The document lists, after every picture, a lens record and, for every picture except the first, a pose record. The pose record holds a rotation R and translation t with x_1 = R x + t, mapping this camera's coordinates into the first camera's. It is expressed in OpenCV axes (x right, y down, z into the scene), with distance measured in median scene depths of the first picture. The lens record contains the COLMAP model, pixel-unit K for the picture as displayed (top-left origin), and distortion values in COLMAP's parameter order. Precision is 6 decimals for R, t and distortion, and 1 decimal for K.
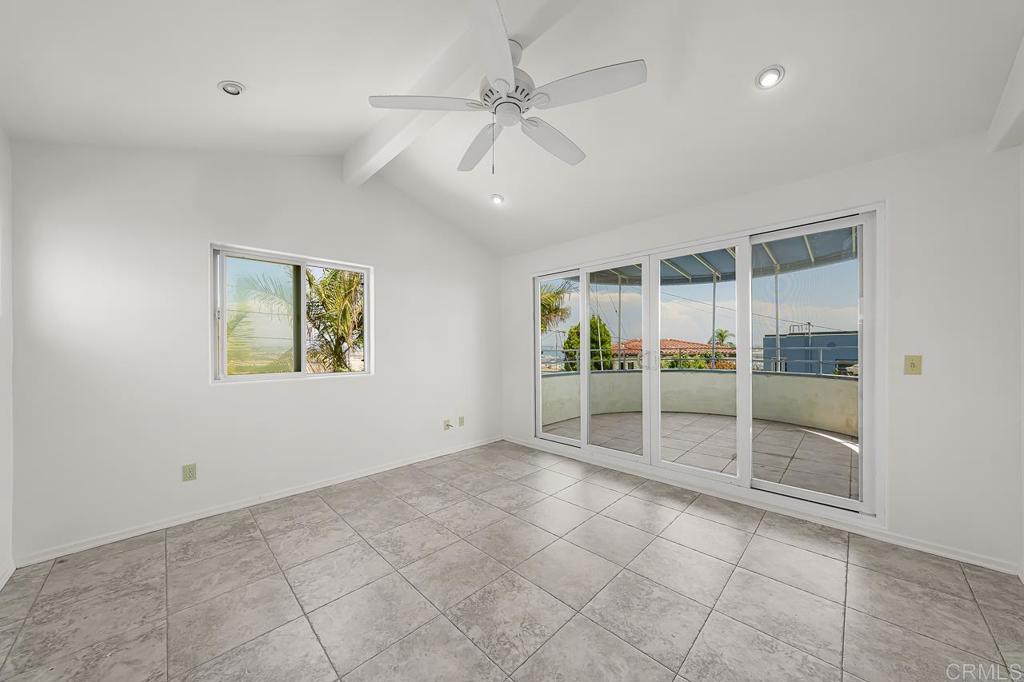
lens RADIAL K [[353.1, 0, 519.9], [0, 353.1, 349.4], [0, 0, 1]] dist [-0.001422, 0.000614]
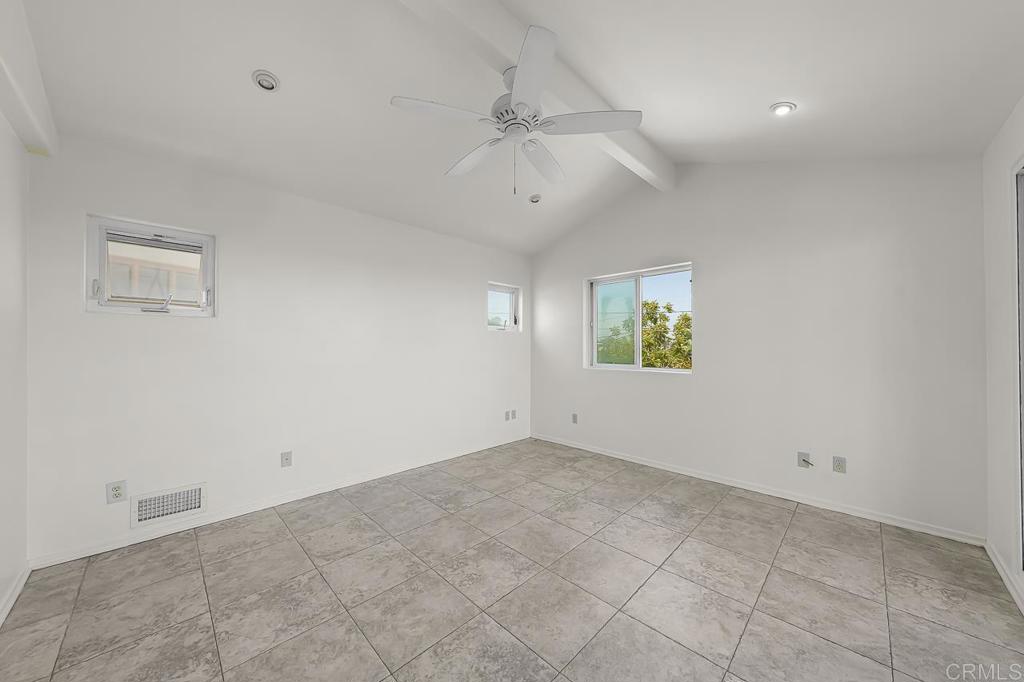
lens RADIAL K [[353.1, 0, 513.6], [0, 353.1, 337.4], [0, 0, 1]] dist [-0.001422, 0.000614]
pose [[-0.009975, -0.017275, -0.999801, 0.683629], [-0.006507, 0.999831, -0.017211, -0.008950], [0.999929, 0.006334, -0.010086, 0.633161]]
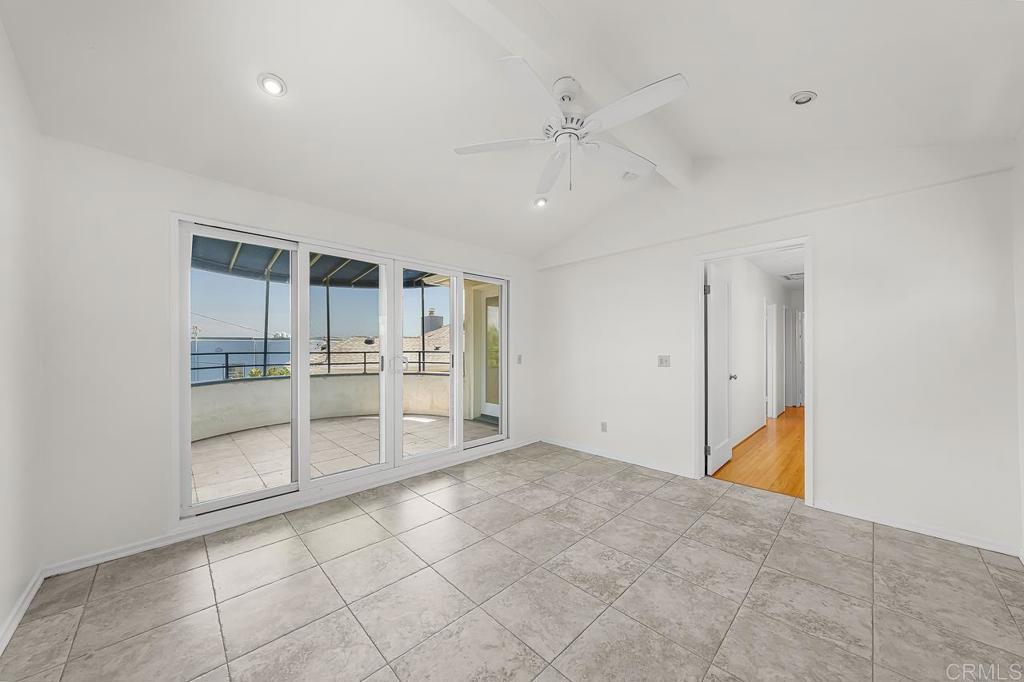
lens RADIAL K [[353.1, 0, 519.4], [0, 353.1, 348.0], [0, 0, 1]] dist [-0.001422, 0.000614]
pose [[0.008641, 0.010881, 0.999903, -0.734013], [0.009466, 0.999895, -0.010962, -0.000028], [-0.999918, 0.009560, 0.008537, 0.723185]]
